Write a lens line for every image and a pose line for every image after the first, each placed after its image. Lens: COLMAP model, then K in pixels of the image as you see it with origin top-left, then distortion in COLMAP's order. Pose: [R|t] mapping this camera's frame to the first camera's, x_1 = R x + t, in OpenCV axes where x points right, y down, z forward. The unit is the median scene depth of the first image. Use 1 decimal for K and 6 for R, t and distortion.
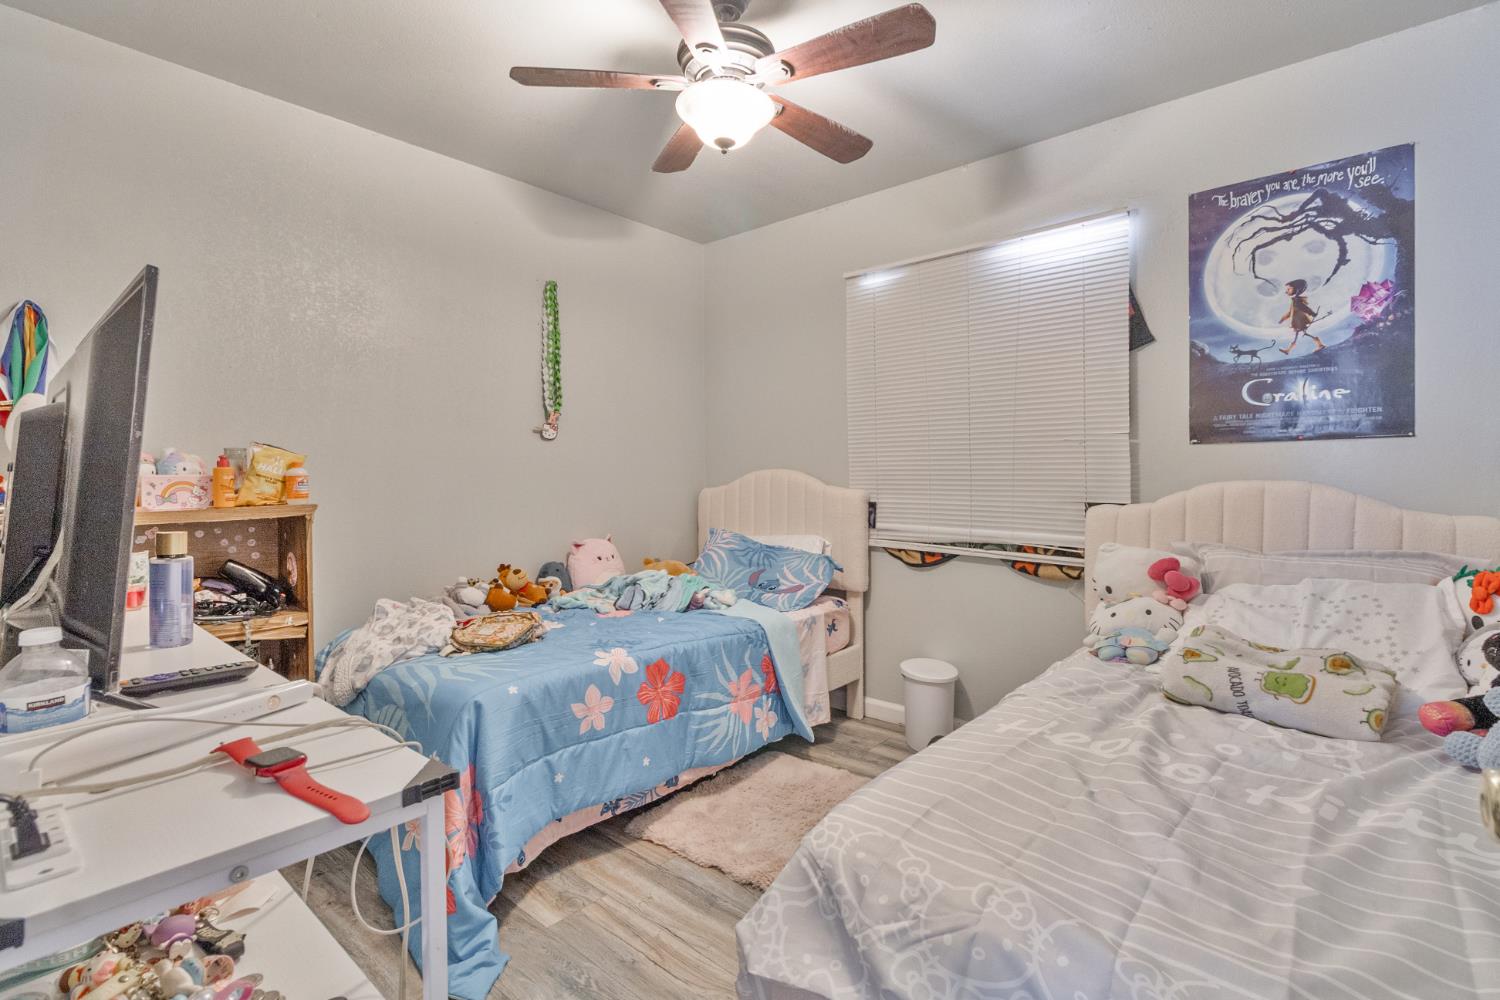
lens RADIAL K [[690.4, 0, 763.7], [0, 690.4, 481.8], [0, 0, 1]] dist [-0.000639, 0.000817]
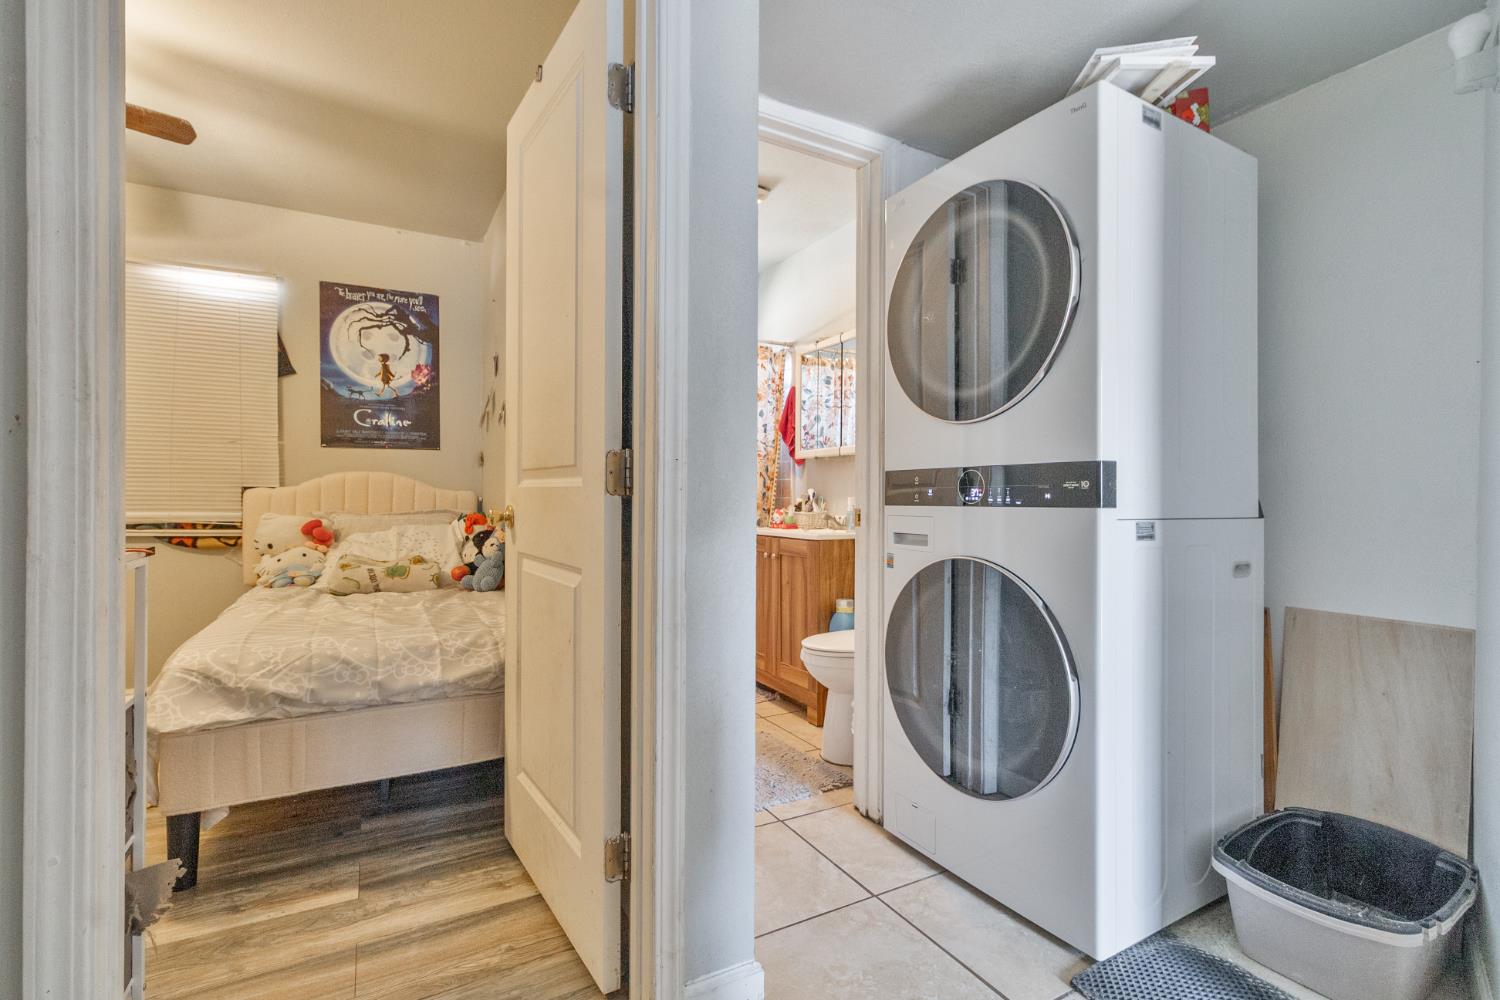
lens RADIAL K [[690.4, 0, 749.8], [0, 690.4, 500.2], [0, 0, 1]] dist [-0.000639, 0.000817]
pose [[0.339312, 0.001850, 0.940672, -0.516336], [0.010161, 0.999933, -0.005631, 0.085759], [-0.940619, 0.011469, 0.339270, -0.414943]]
